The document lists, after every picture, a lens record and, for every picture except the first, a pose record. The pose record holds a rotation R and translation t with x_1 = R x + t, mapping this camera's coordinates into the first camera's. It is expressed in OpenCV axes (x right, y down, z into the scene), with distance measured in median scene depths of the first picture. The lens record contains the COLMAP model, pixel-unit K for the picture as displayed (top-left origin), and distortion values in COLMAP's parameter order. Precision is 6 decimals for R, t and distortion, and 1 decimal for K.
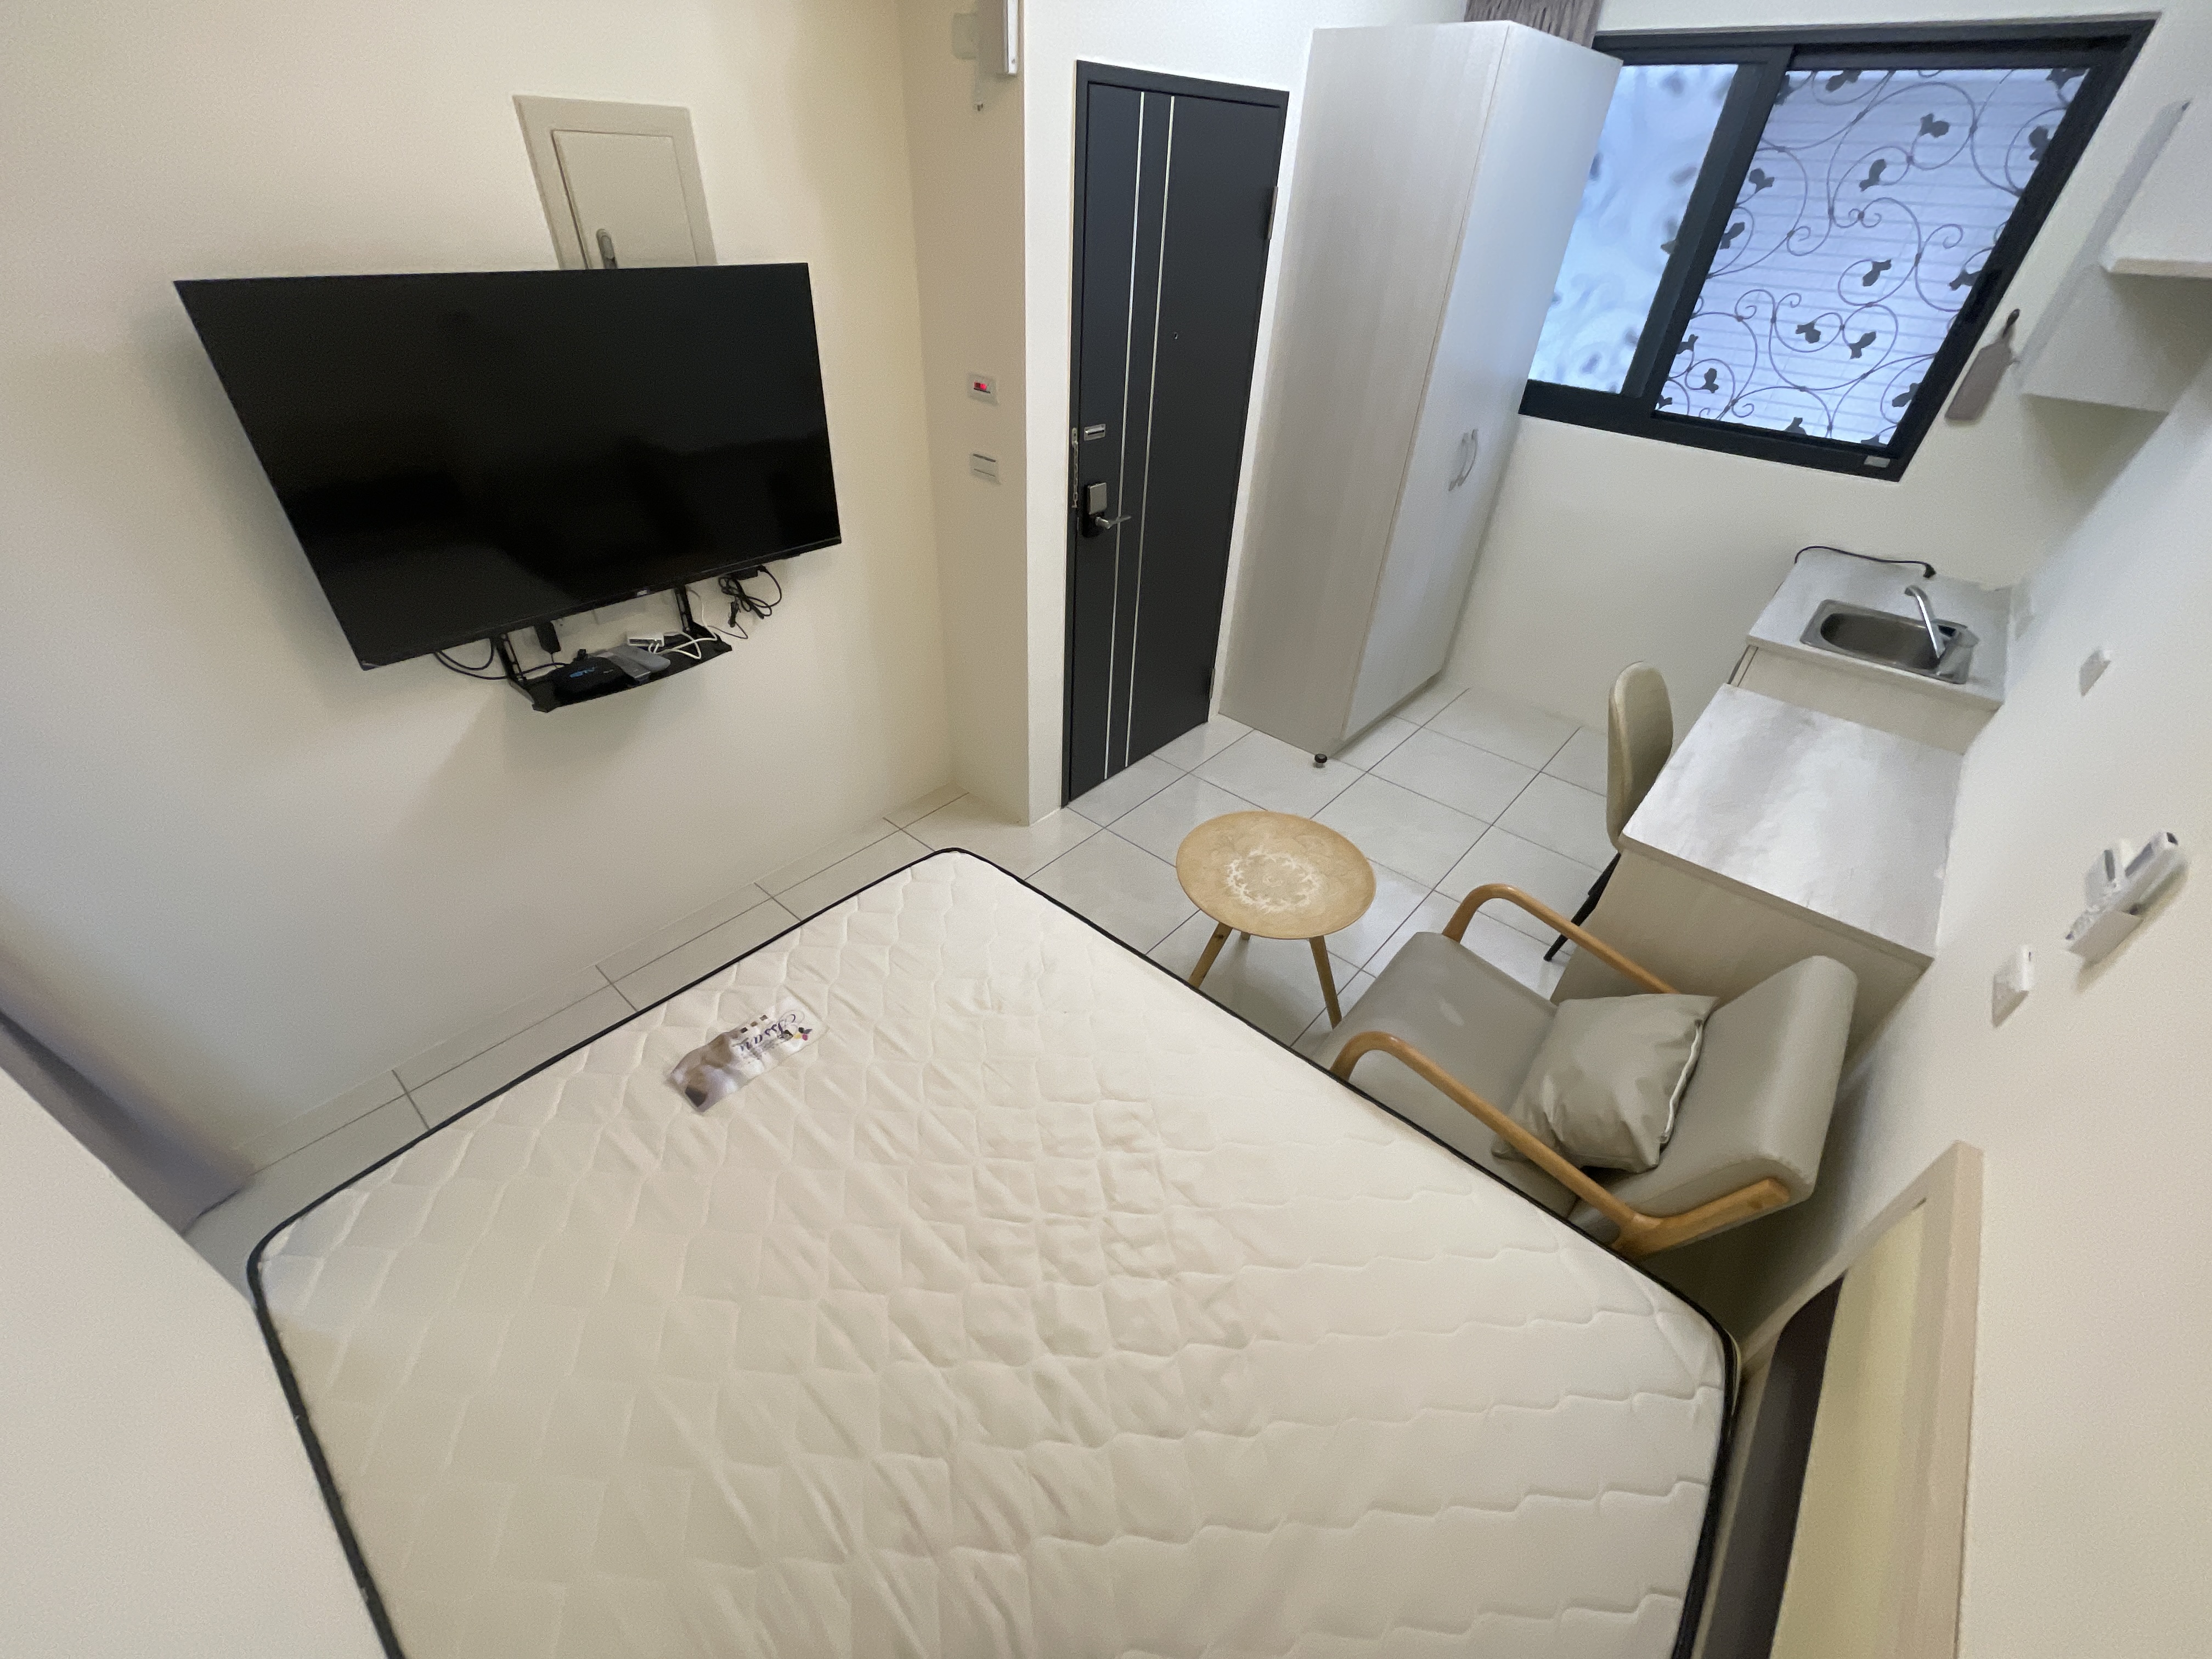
lens RADIAL K [[883.0, 0, 1099.0], [0, 883.0, 837.1], [0, 0, 1]] dist [-0.001308, -0.001017]
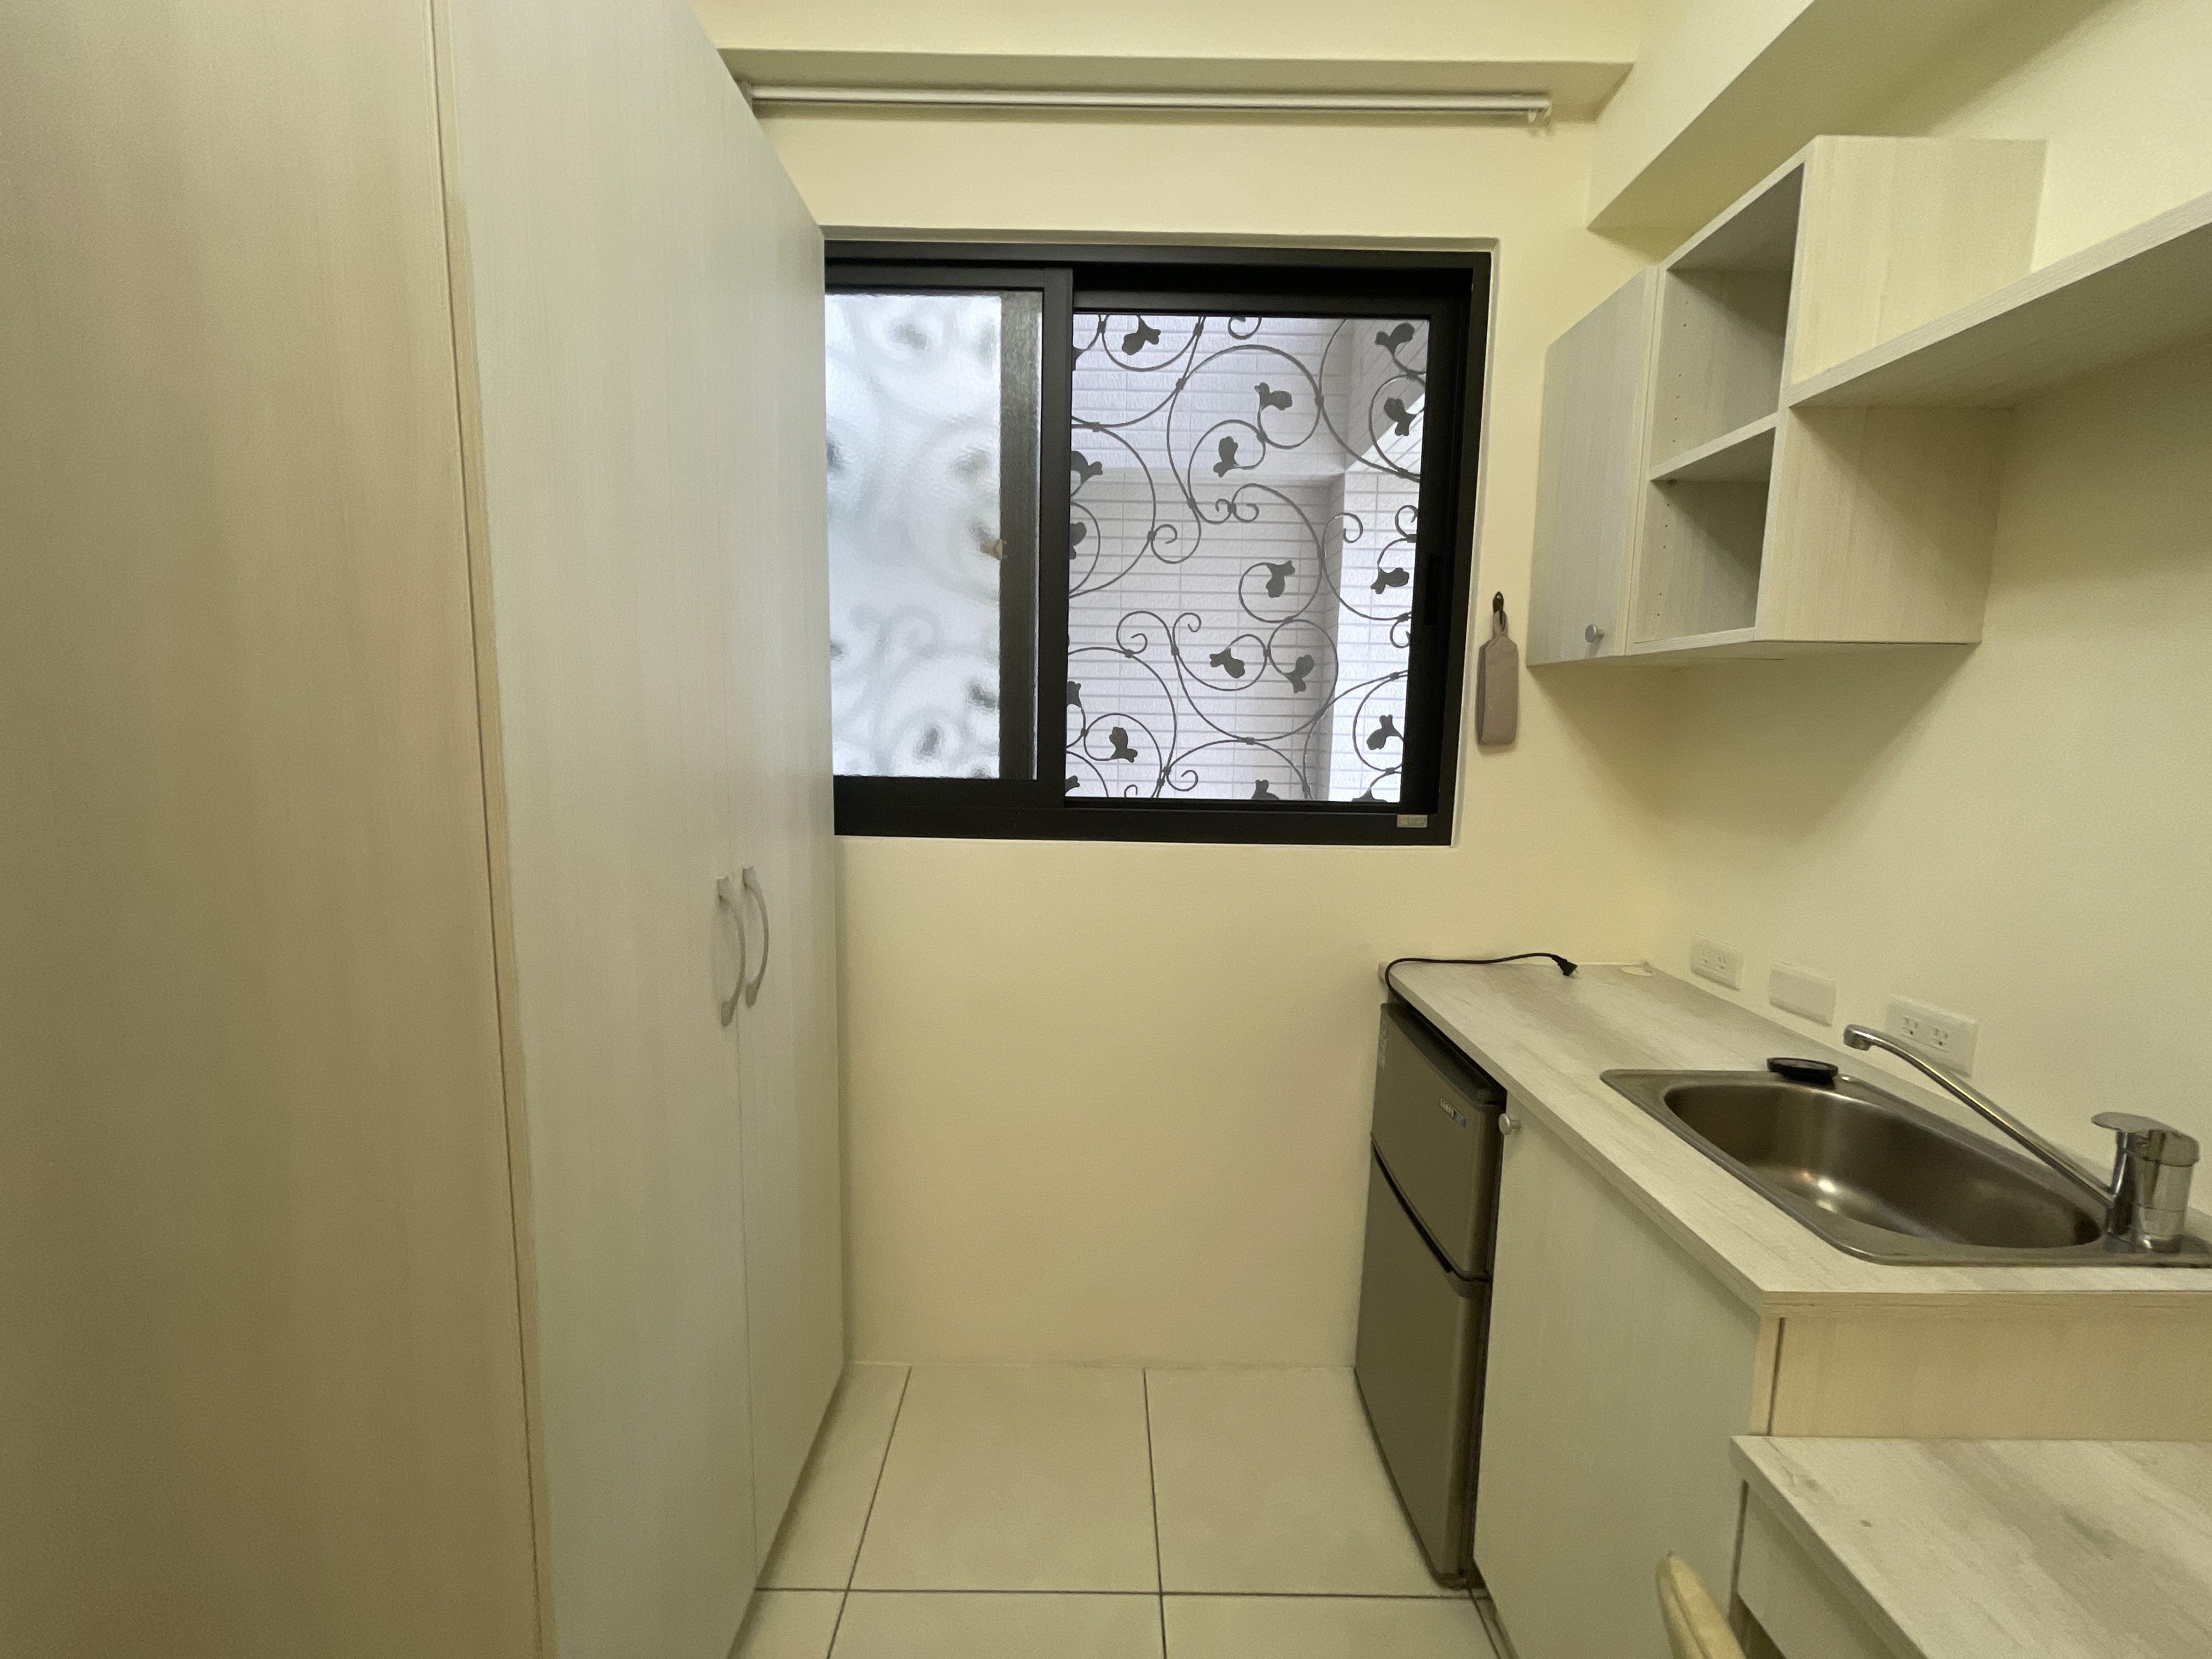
lens RADIAL K [[883.0, 0, 1099.0], [0, 883.0, 837.1], [0, 0, 1]] dist [-0.001308, -0.001017]
pose [[0.752703, -0.113364, 0.648526, 0.325298], [0.408308, 0.853117, -0.324771, -0.315131], [-0.516451, 0.509255, 0.688431, 0.716588]]
